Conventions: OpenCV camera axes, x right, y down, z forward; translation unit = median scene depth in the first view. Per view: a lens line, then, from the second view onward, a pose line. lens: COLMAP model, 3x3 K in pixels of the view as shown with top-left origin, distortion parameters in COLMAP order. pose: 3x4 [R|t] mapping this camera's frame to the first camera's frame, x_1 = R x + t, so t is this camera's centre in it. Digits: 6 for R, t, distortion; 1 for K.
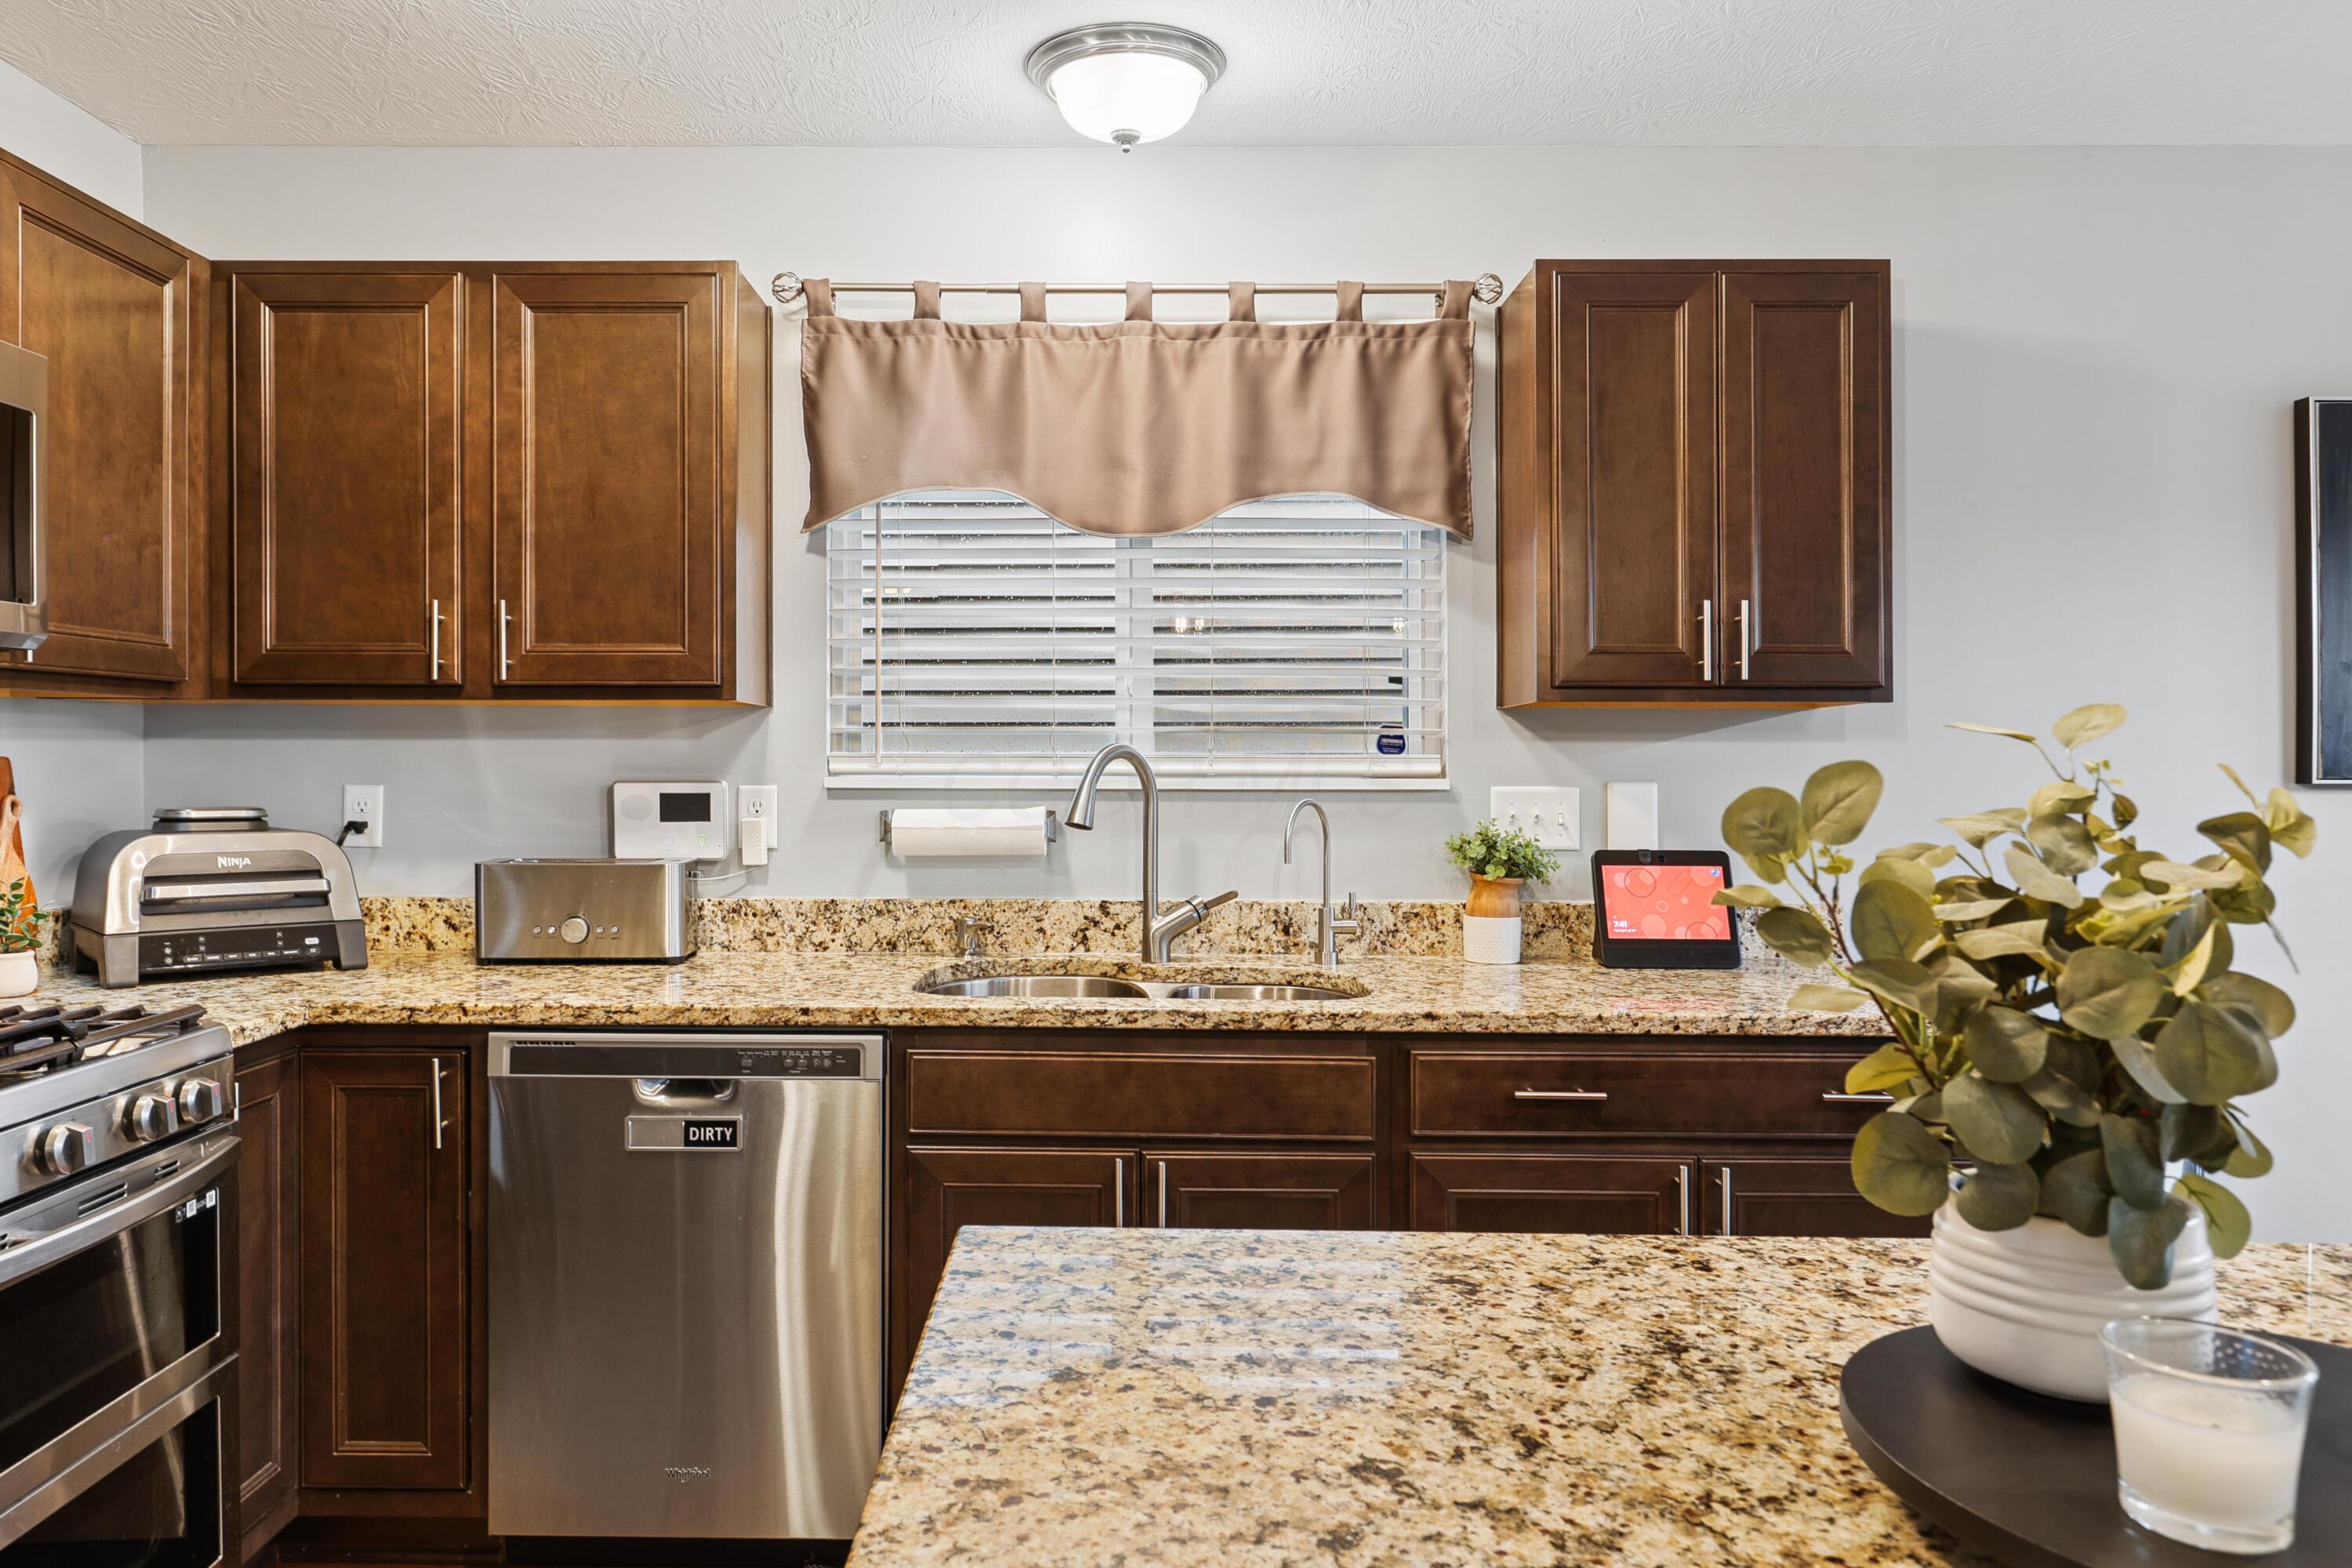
lens RADIAL K [[1627.0, 0, 1105.4], [0, 1627.0, 781.5], [0, 0, 1]] dist [0.006278, -0.004940]
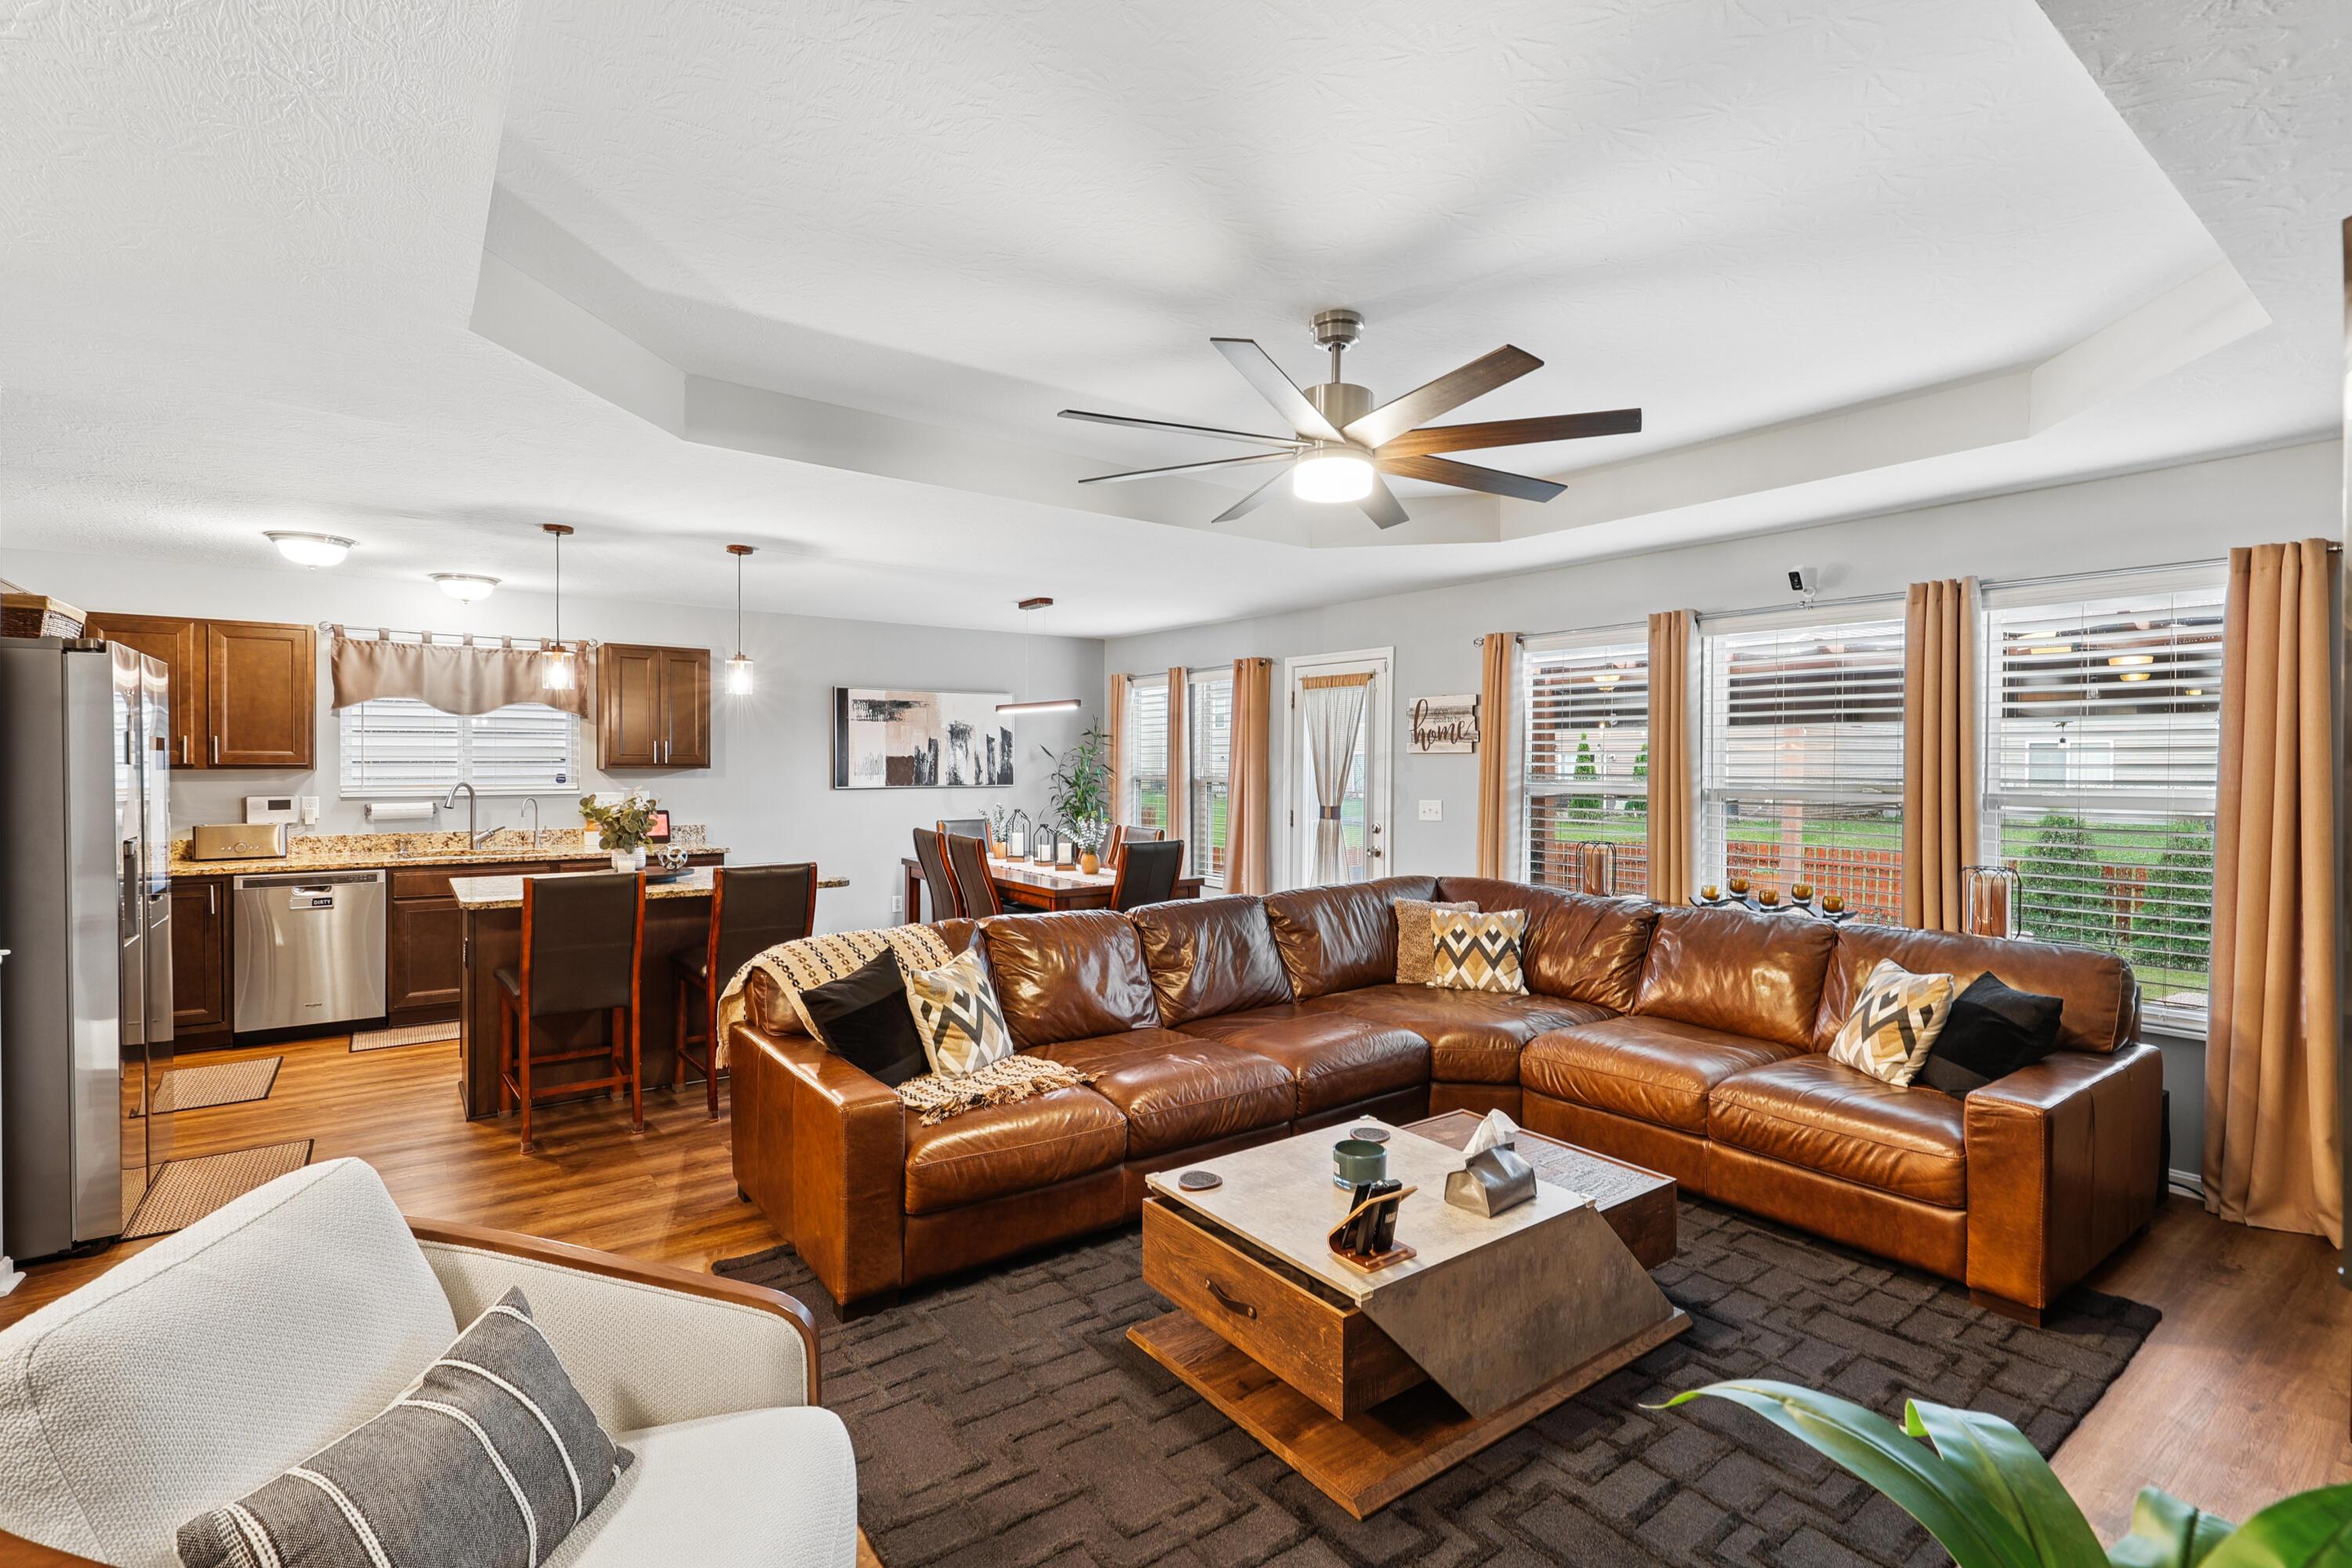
lens RADIAL K [[1064.4, 0, 1152.3], [0, 1064.4, 767.4], [0, 0, 1]] dist [0.000246, -0.000147]
pose [[0.806567, -0.003650, 0.591131, -0.139485], [0.008636, 0.999947, -0.005609, -0.028616], [-0.591079, 0.009629, 0.806556, -1.546561]]
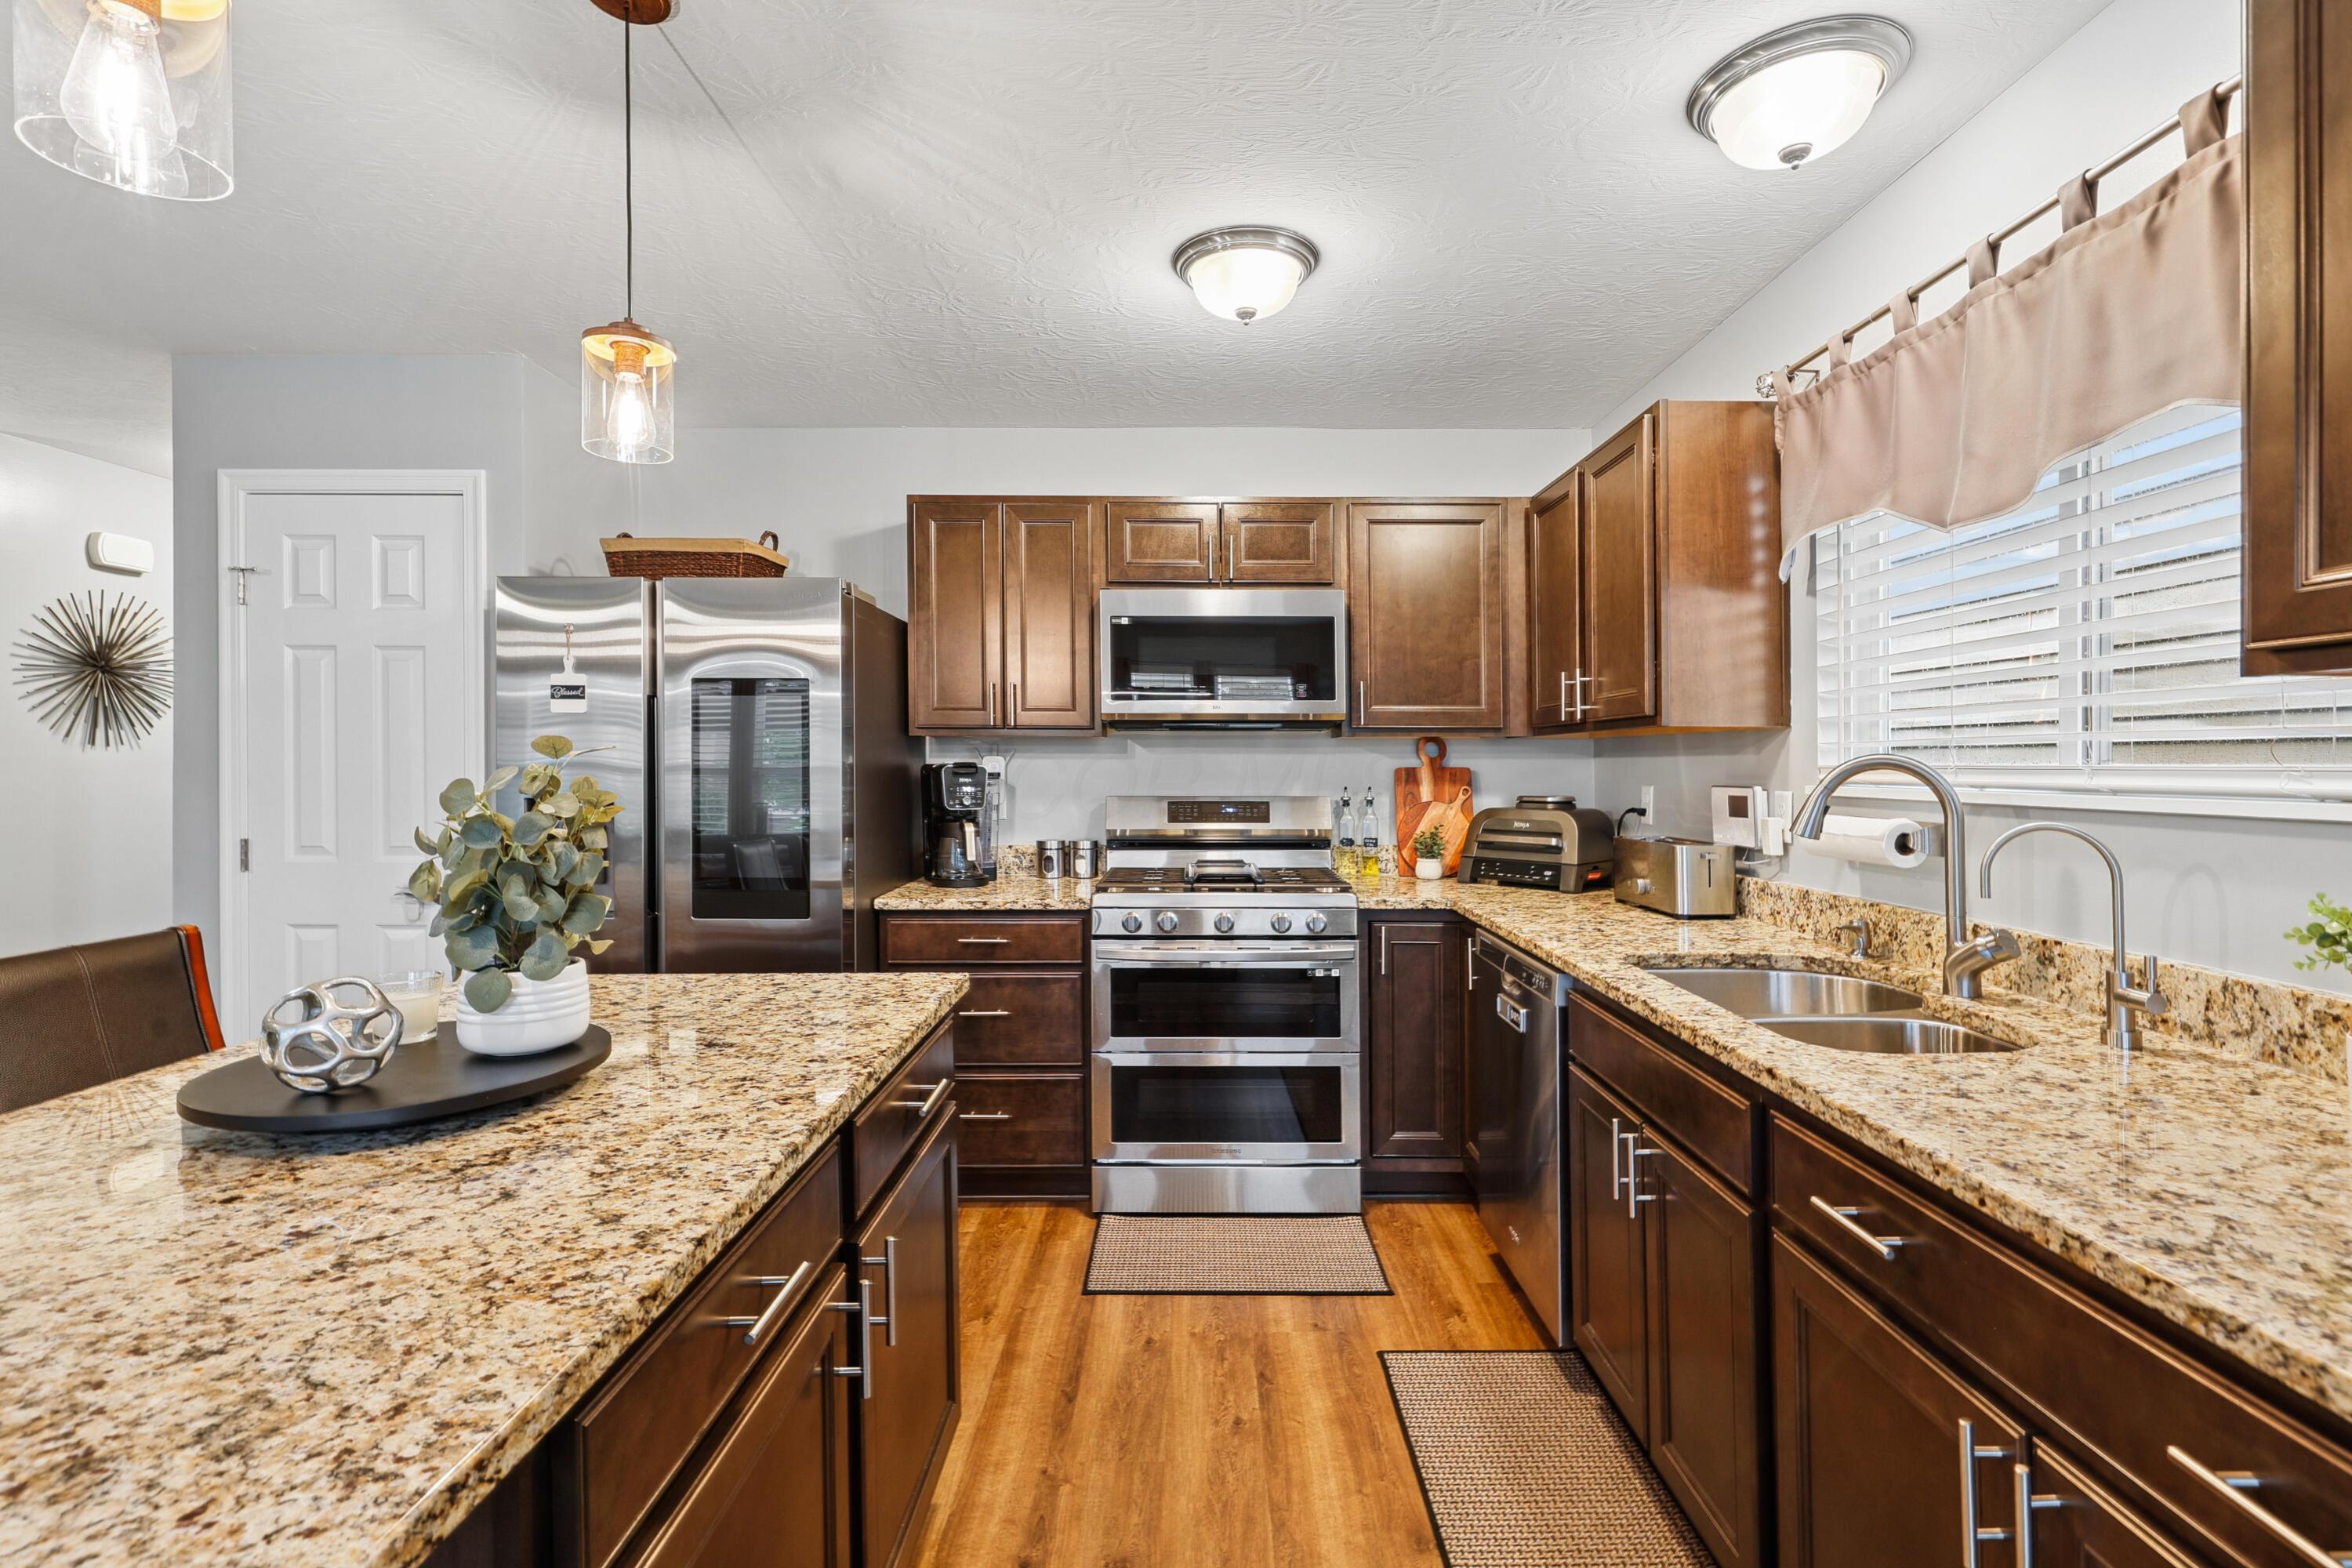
lens RADIAL K [[1064.4, 0, 1193.6], [0, 1064.4, 780.9], [0, 0, 1]] dist [0.000246, -0.000147]
pose [[0.019356, 0.012466, -0.999735, 0.653160], [-0.017596, 0.999772, 0.012126, -0.008372], [0.999658, 0.017357, 0.019571, 0.598079]]
